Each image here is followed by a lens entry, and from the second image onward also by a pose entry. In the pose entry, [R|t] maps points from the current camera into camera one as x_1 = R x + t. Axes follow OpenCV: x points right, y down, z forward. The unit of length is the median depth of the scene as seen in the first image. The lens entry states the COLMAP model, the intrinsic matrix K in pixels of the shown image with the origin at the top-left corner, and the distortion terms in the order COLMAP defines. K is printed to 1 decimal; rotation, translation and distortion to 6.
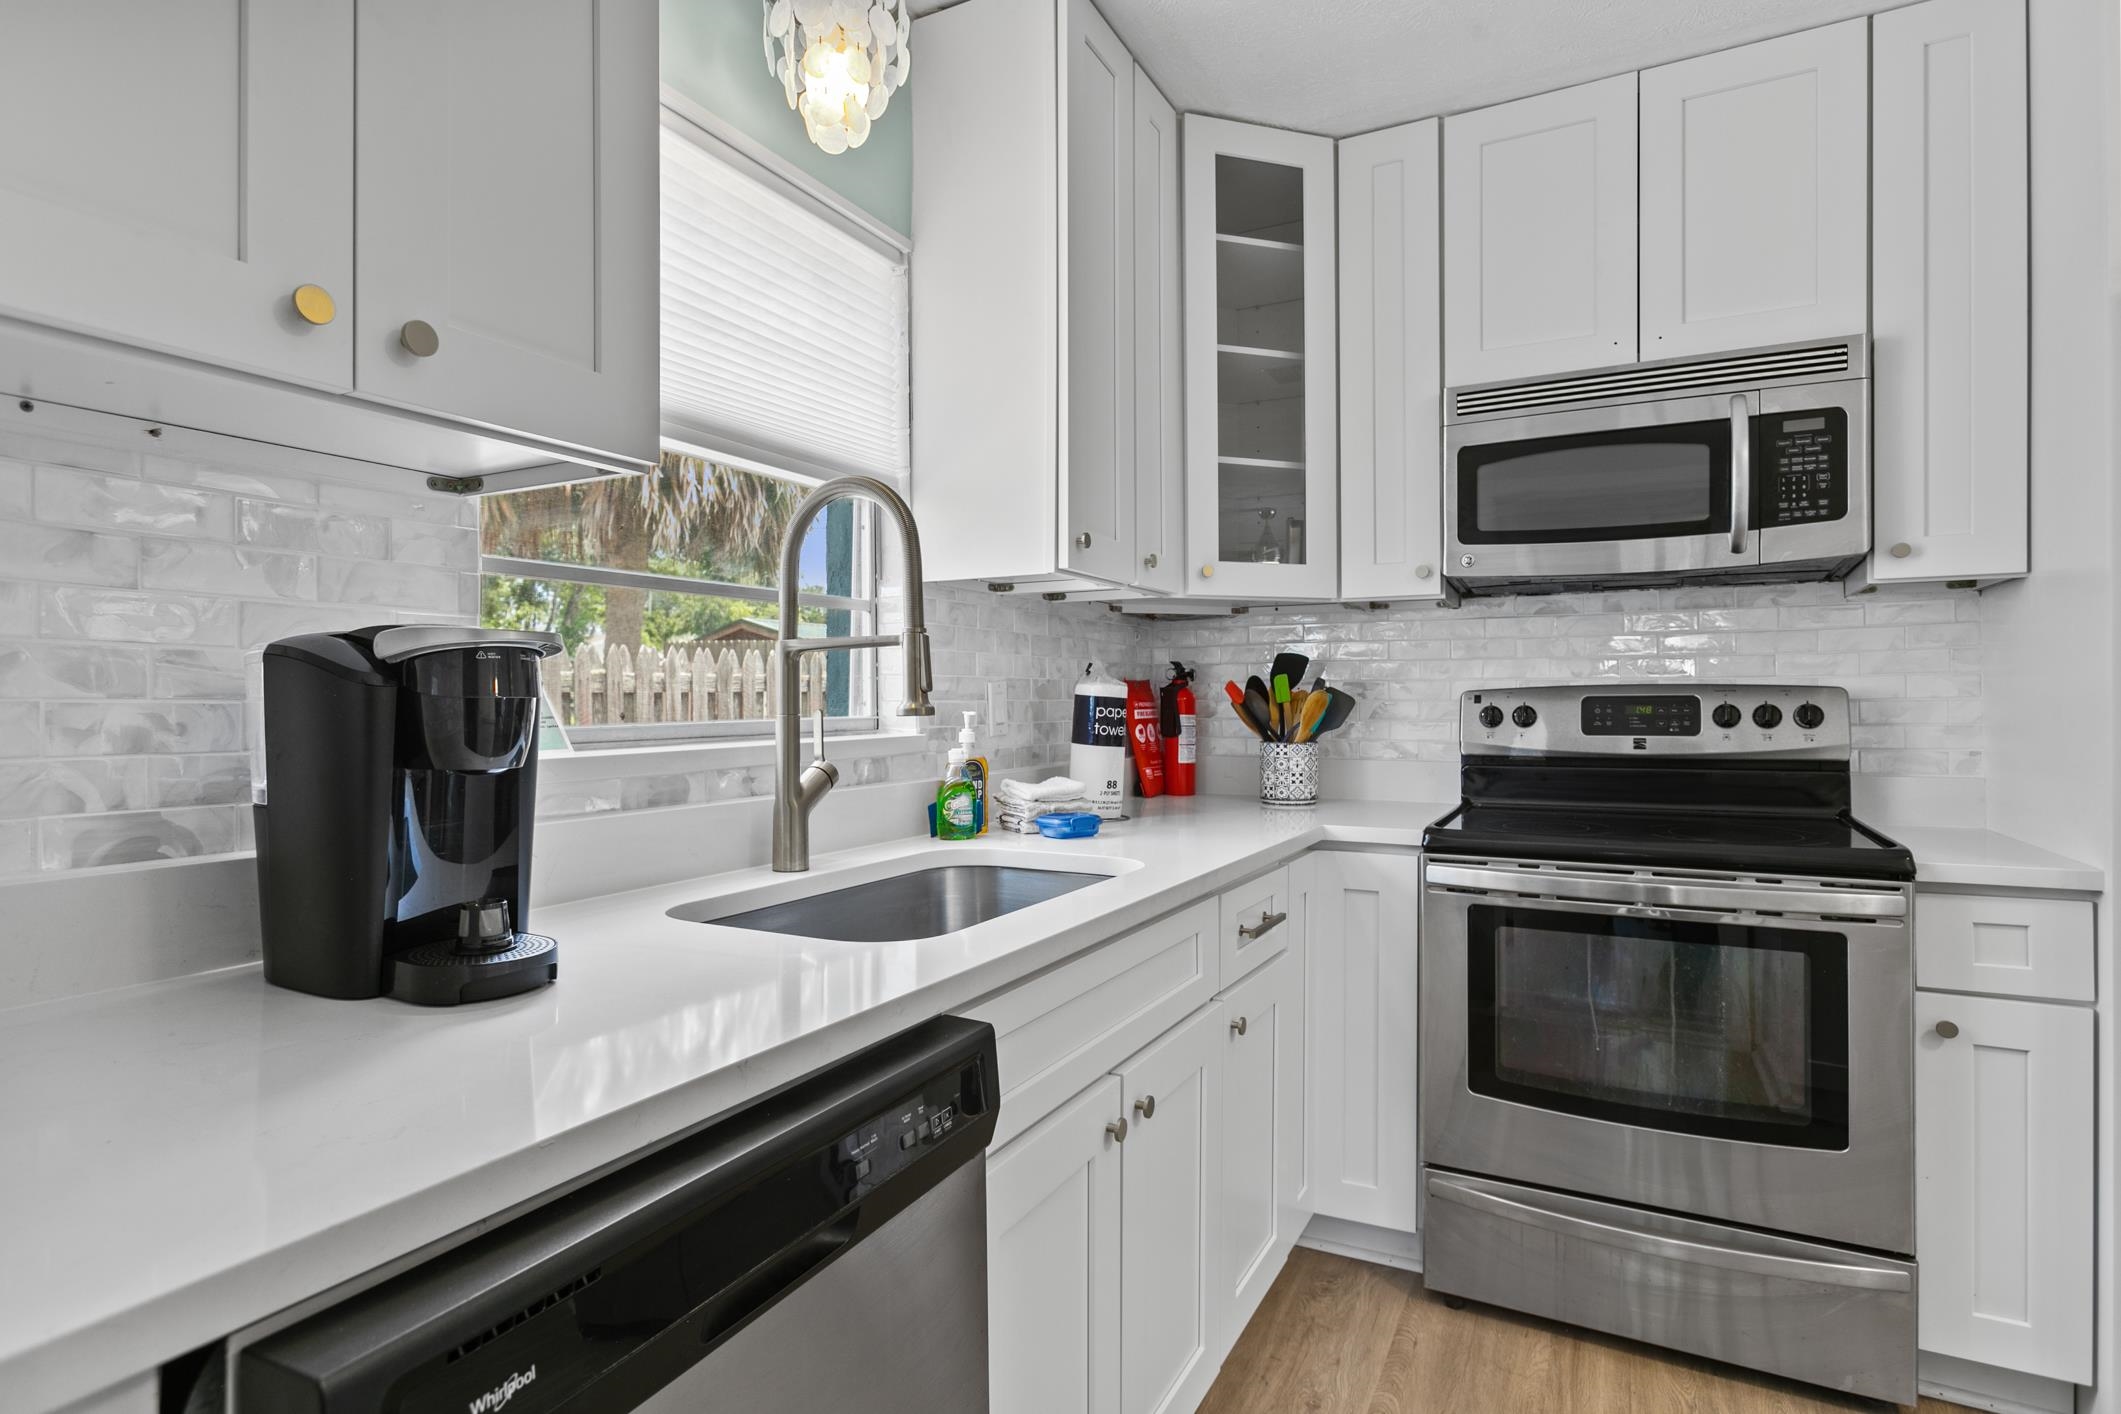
lens RADIAL K [[1108.2, 0, 1065.4], [0, 1108.2, 706.0], [0, 0, 1]] dist [0.001046, 0.000773]
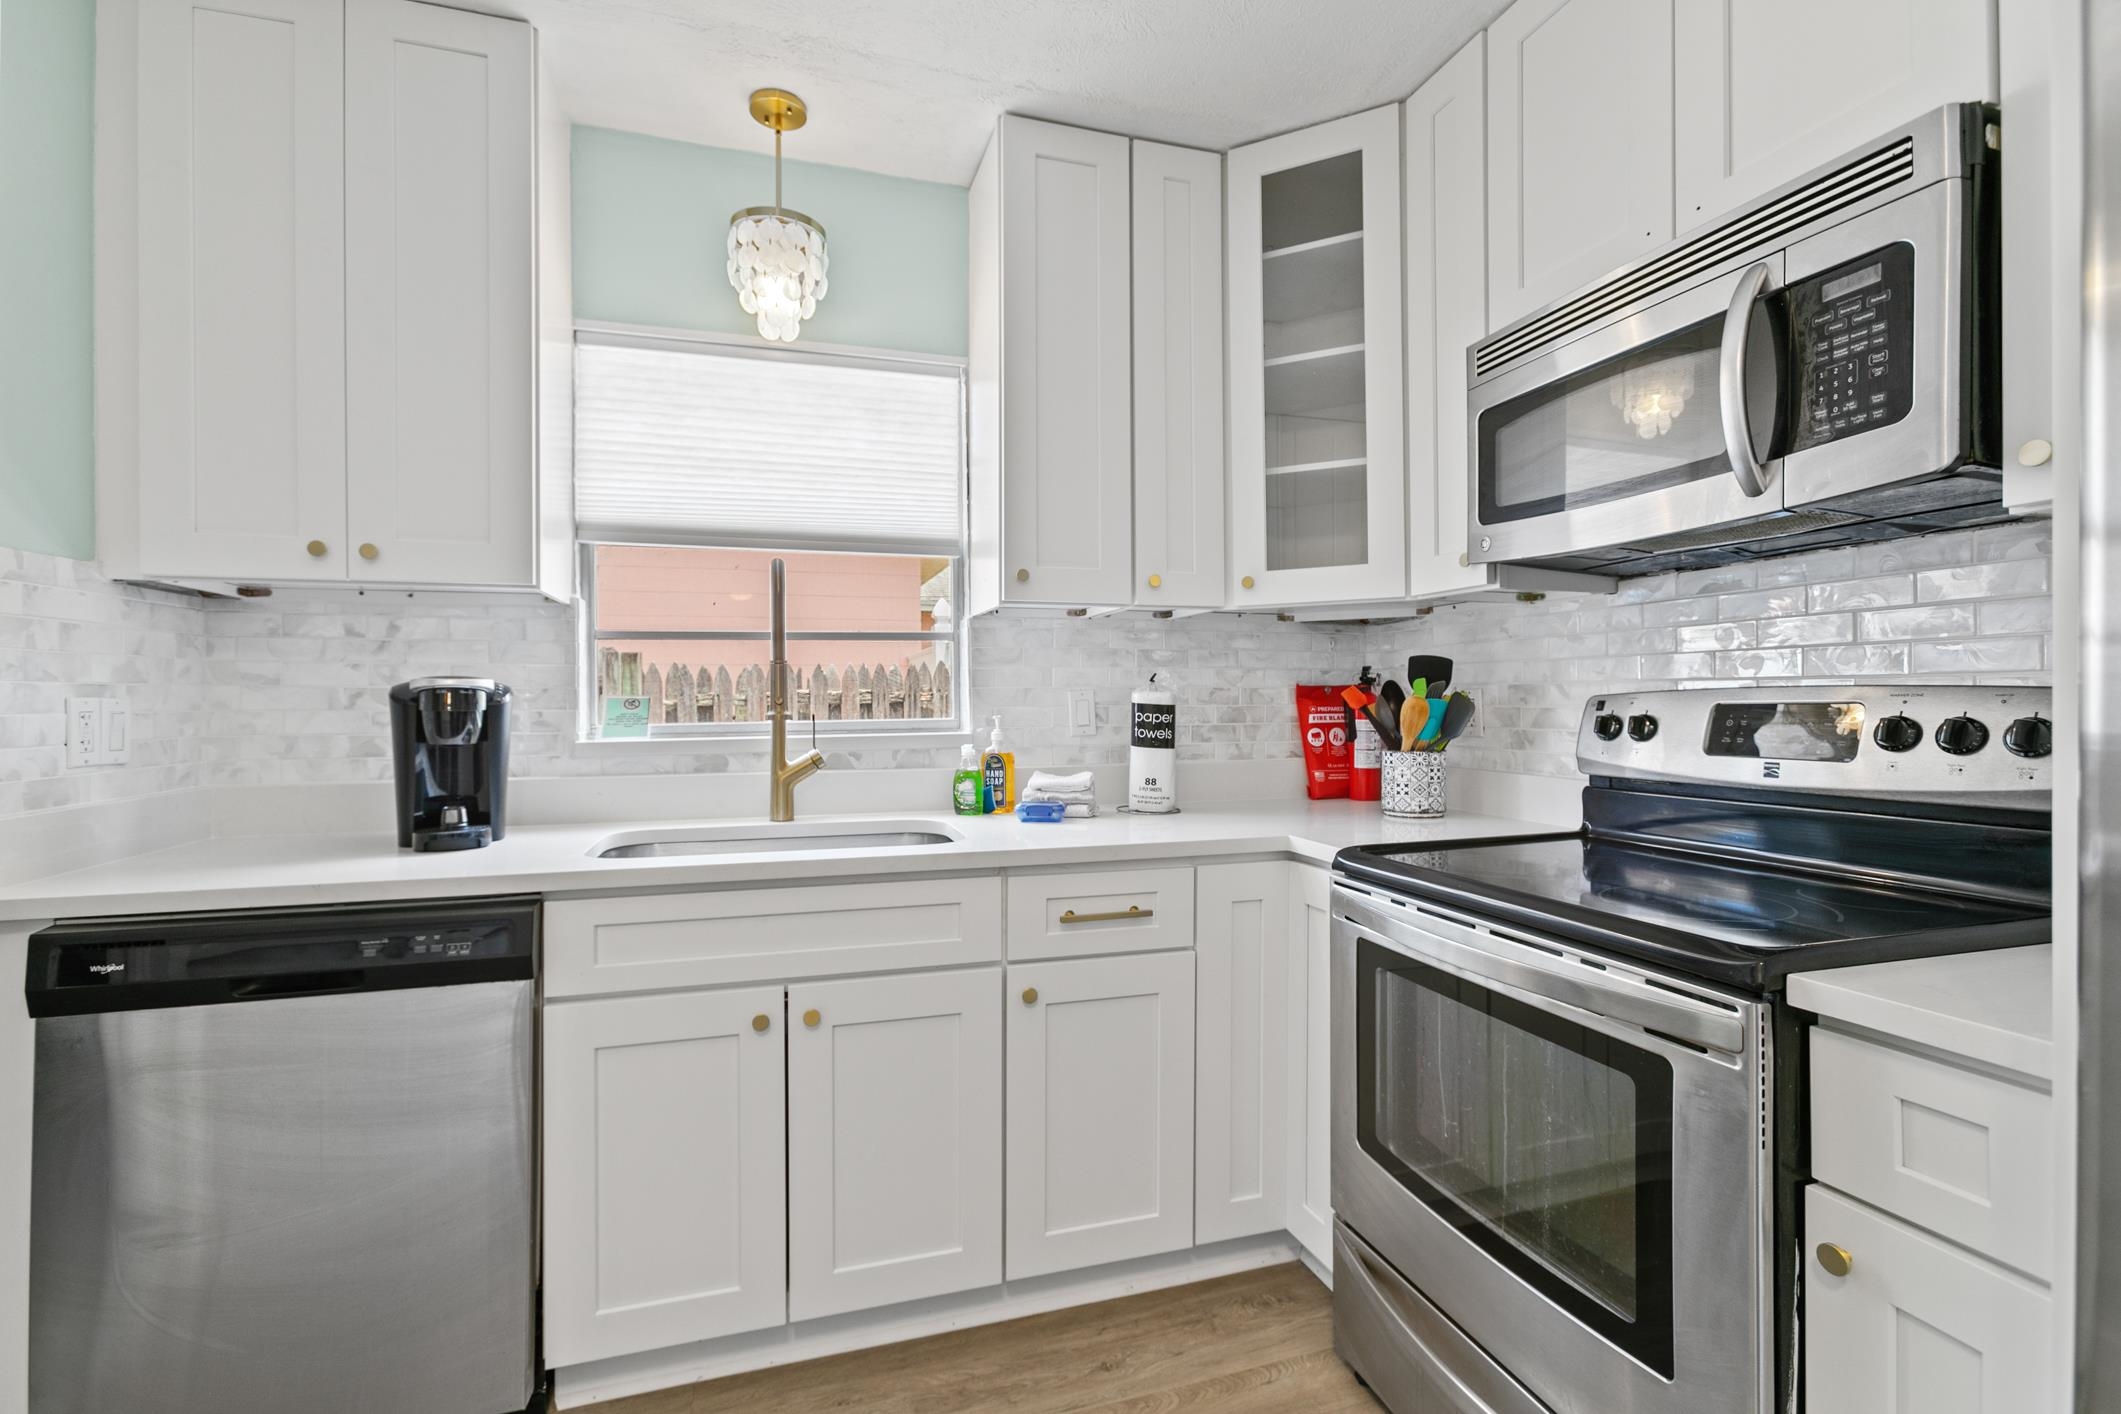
lens RADIAL K [[964.8, 0, 1050.4], [0, 964.8, 703.8], [0, 0, 1]] dist [-0.015541, 0.012112]
pose [[0.688659, 0.001846, -0.725083, 0.704378], [-0.000401, 0.999998, 0.002165, -0.010476], [0.725086, -0.001200, 0.688658, 0.263879]]
